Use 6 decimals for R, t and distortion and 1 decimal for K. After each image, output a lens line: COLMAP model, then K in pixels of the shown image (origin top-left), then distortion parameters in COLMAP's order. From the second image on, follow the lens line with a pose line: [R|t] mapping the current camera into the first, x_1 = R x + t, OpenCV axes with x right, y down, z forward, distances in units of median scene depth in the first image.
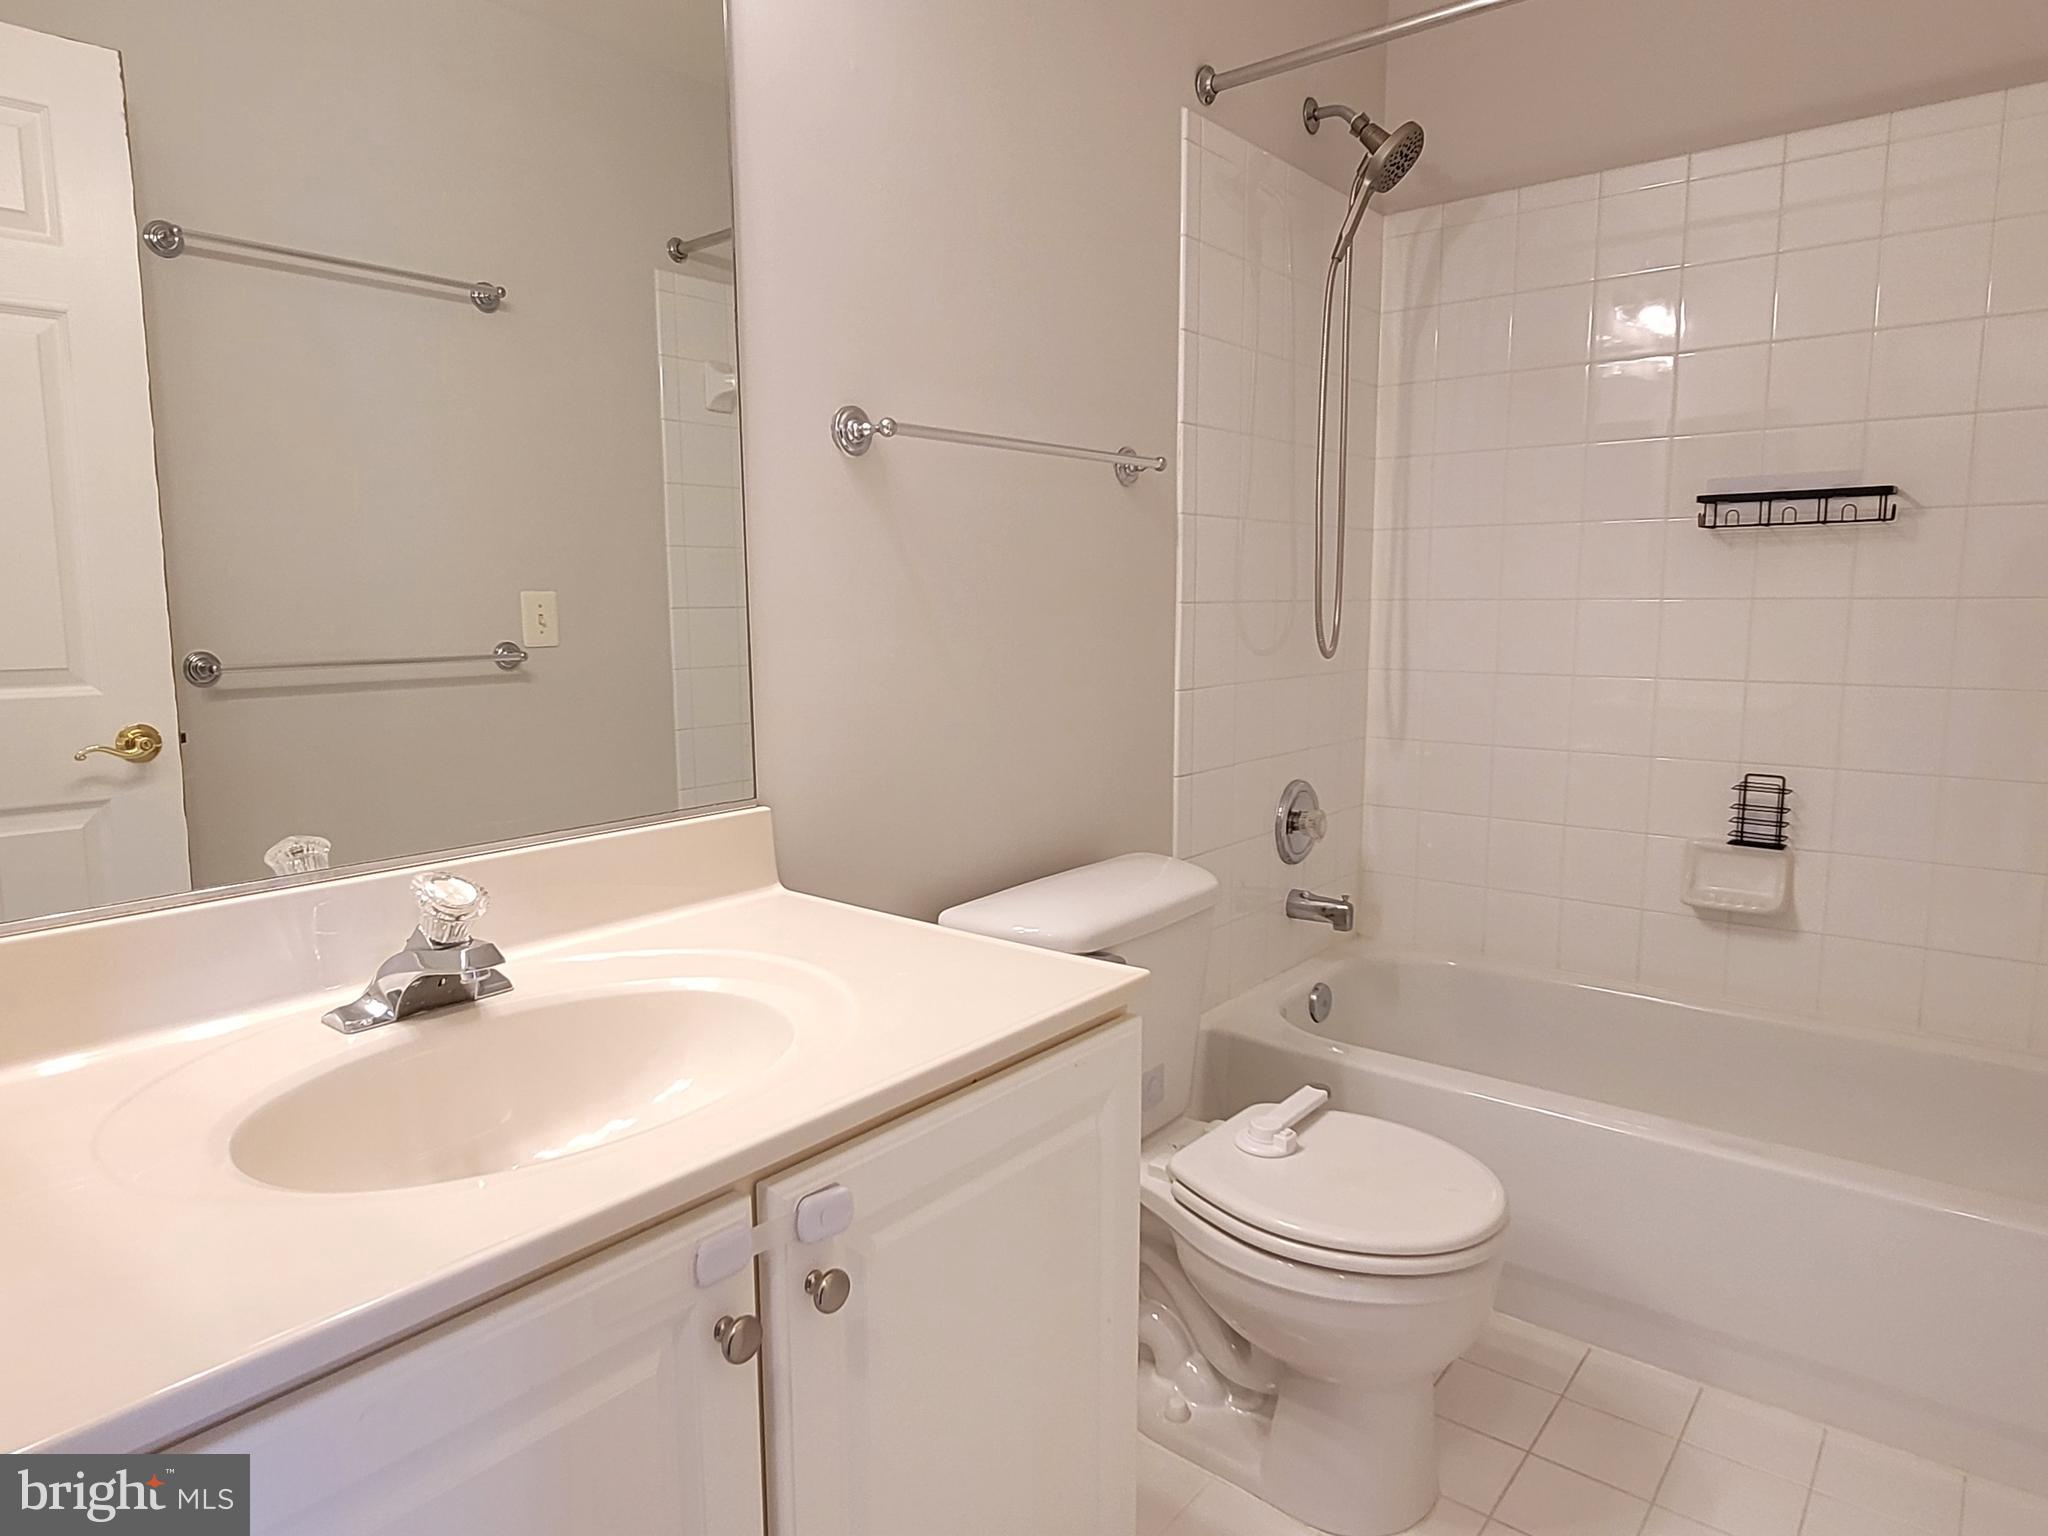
lens RADIAL K [[1246.4, 0, 1011.7], [0, 1246.4, 765.0], [0, 0, 1]] dist [-0.004680, 0.000380]
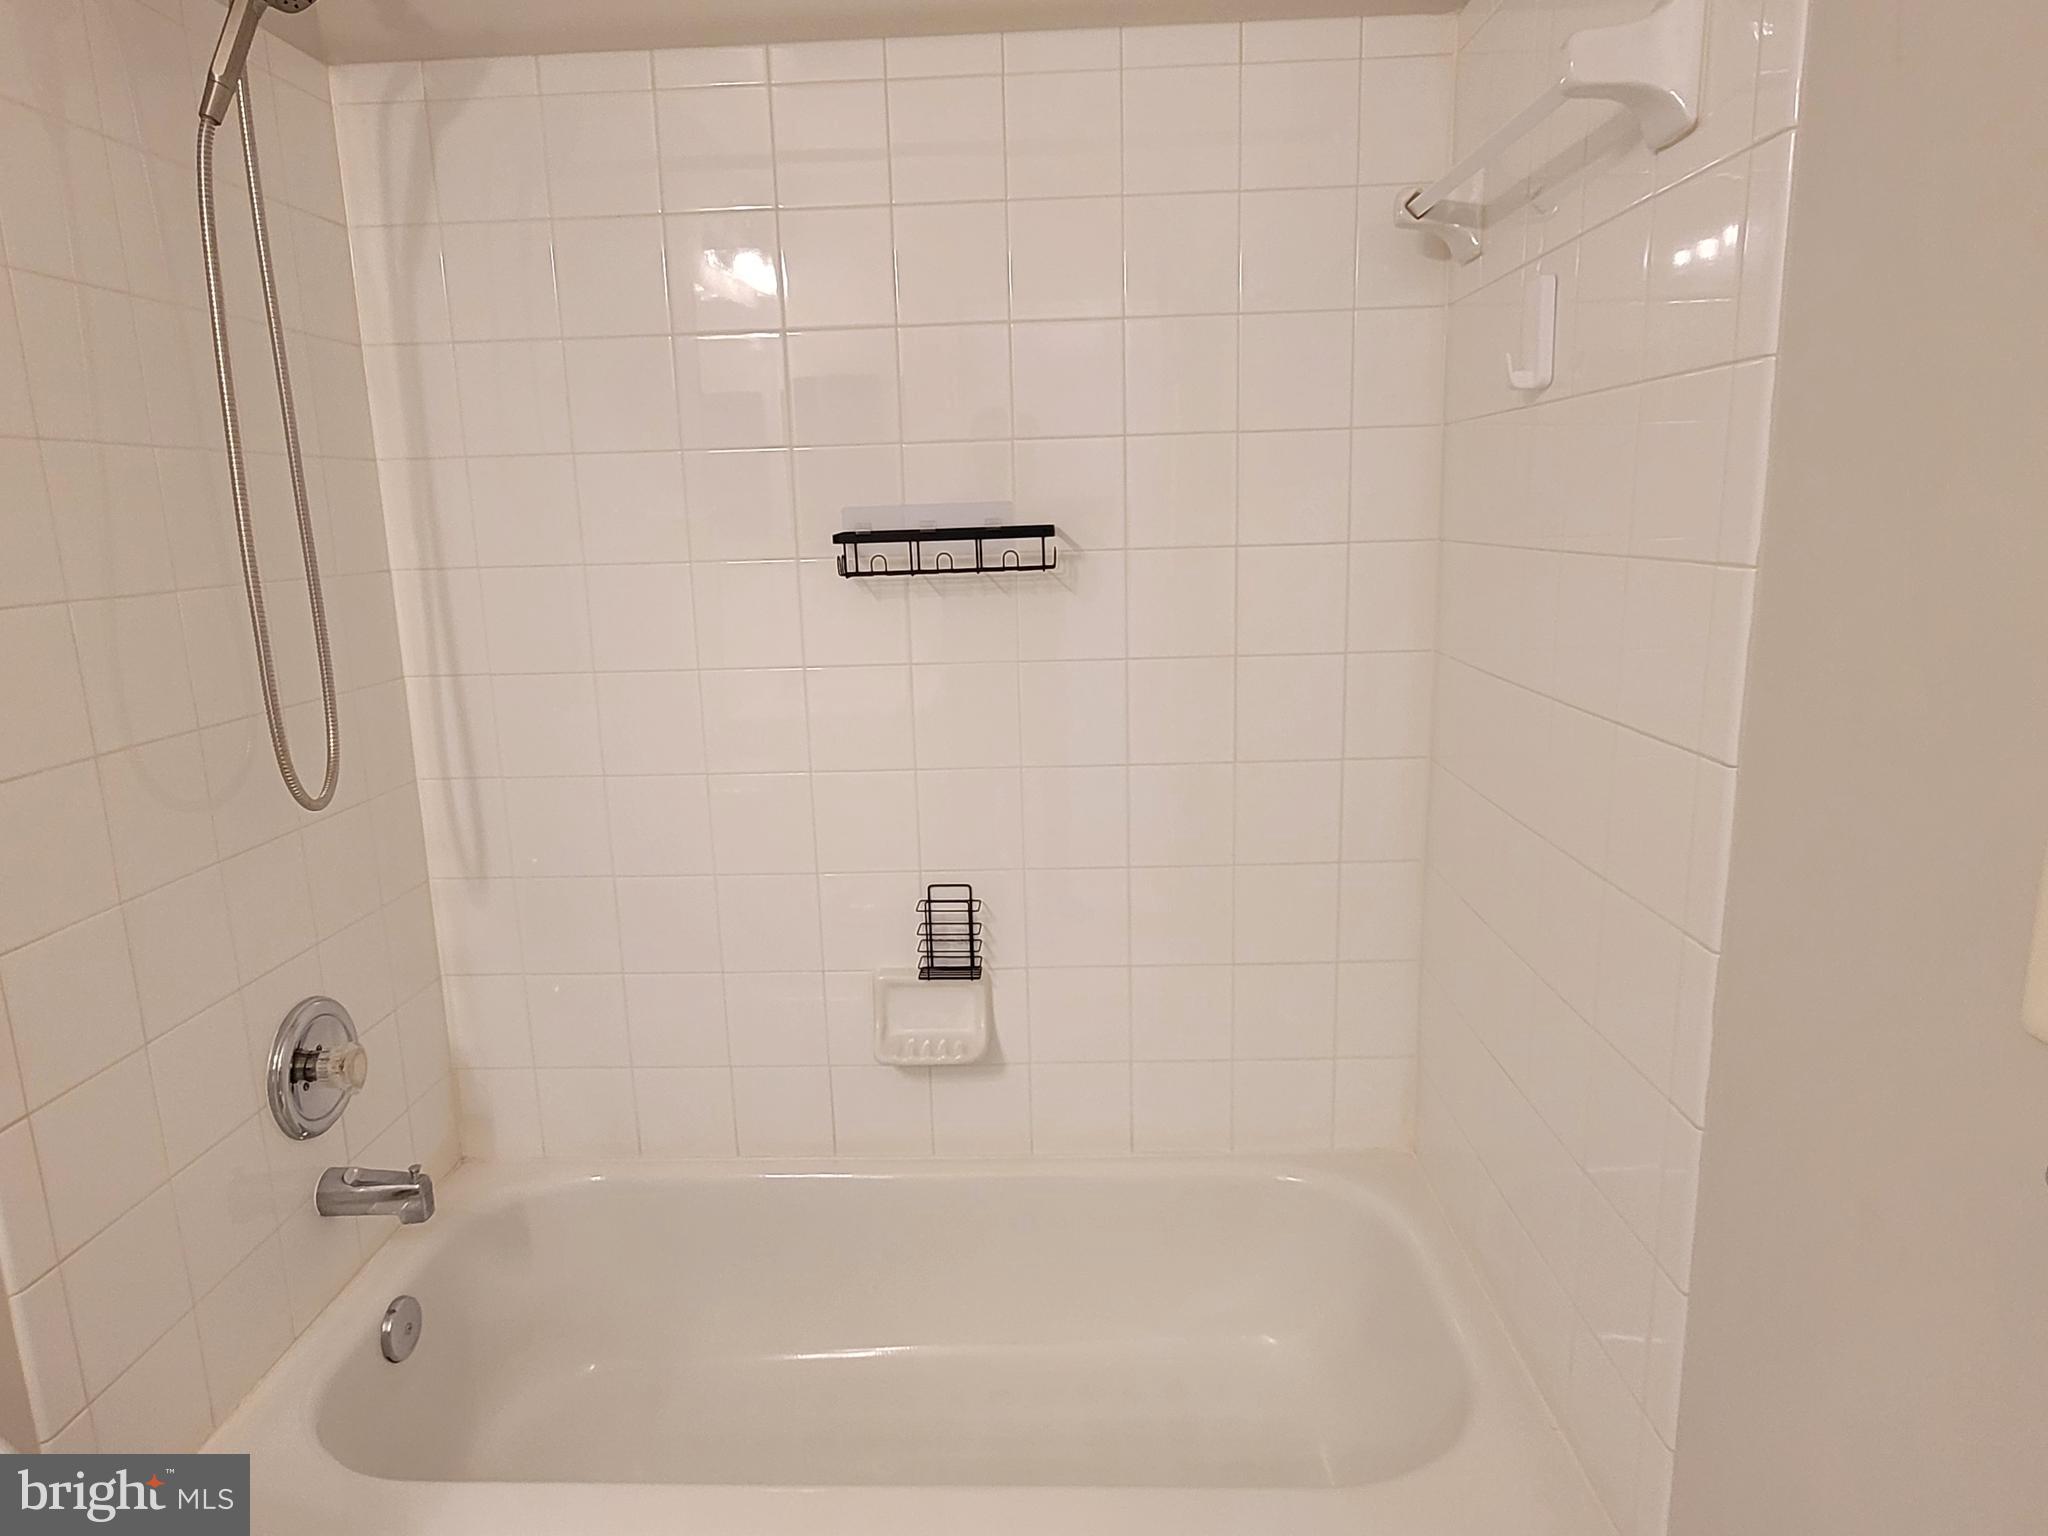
lens RADIAL K [[1246.4, 0, 1011.7], [0, 1246.4, 765.0], [0, 0, 1]] dist [-0.004680, 0.000380]
pose [[0.795894, -0.138381, 0.589409, 0.162921], [0.103945, 0.990305, 0.092143, -0.122774], [-0.596446, -0.012070, 0.802562, 0.307946]]
